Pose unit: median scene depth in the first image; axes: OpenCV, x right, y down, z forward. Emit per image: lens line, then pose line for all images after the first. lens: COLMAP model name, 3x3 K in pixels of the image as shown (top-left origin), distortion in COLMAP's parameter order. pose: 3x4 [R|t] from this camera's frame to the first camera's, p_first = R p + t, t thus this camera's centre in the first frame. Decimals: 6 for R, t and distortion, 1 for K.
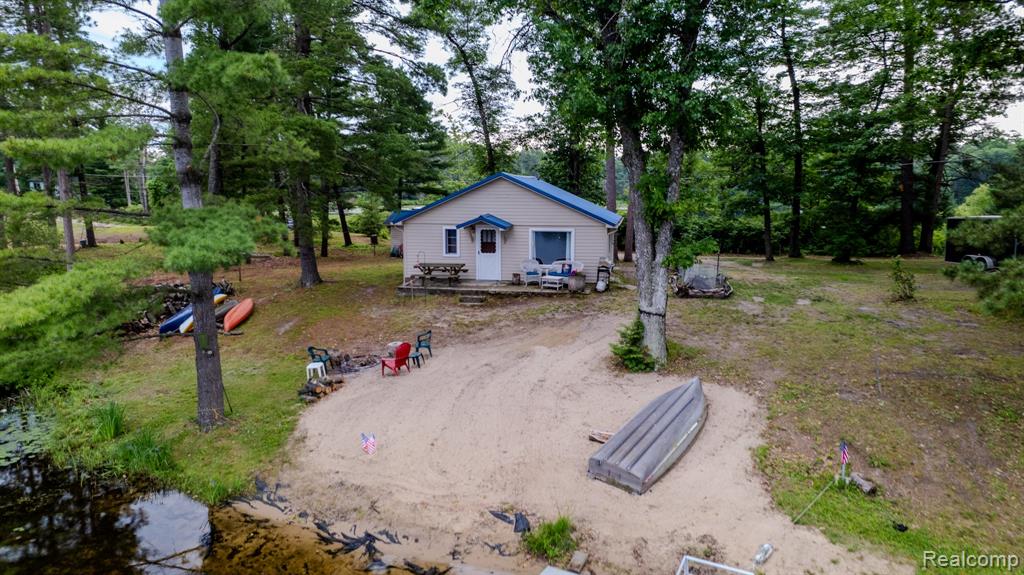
lens RADIAL K [[669.8, 0, 509.8], [0, 669.8, 284.0], [0, 0, 1]] dist [-0.023506, 0.040831]
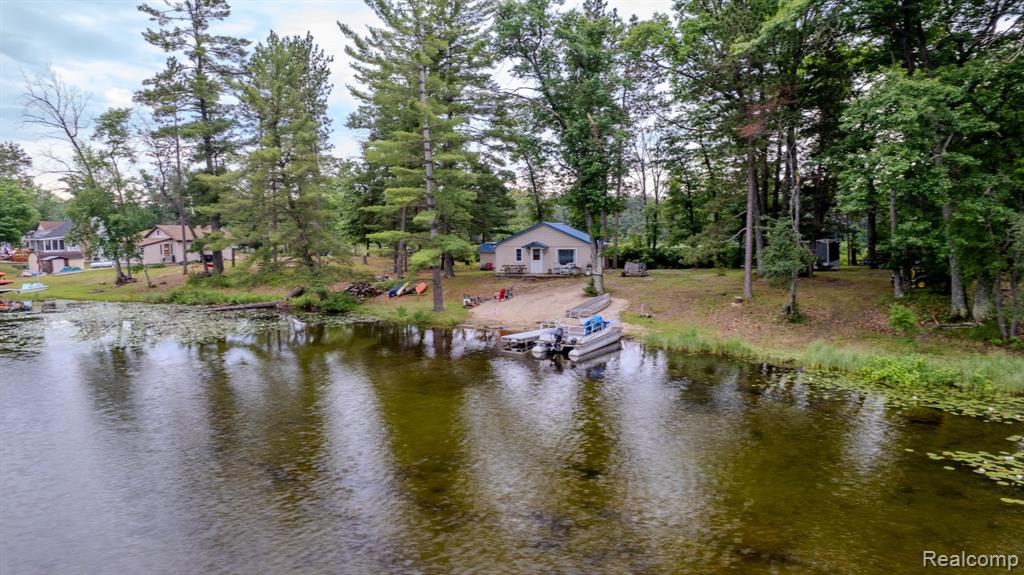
lens RADIAL K [[669.8, 0, 514.1], [0, 669.8, 286.2], [0, 0, 1]] dist [-0.023506, 0.040831]
pose [[0.997486, -0.001139, -0.070850, 0.047250], [-0.003172, 0.998150, -0.060712, 0.165857], [0.070788, 0.060784, 0.995638, -1.110862]]
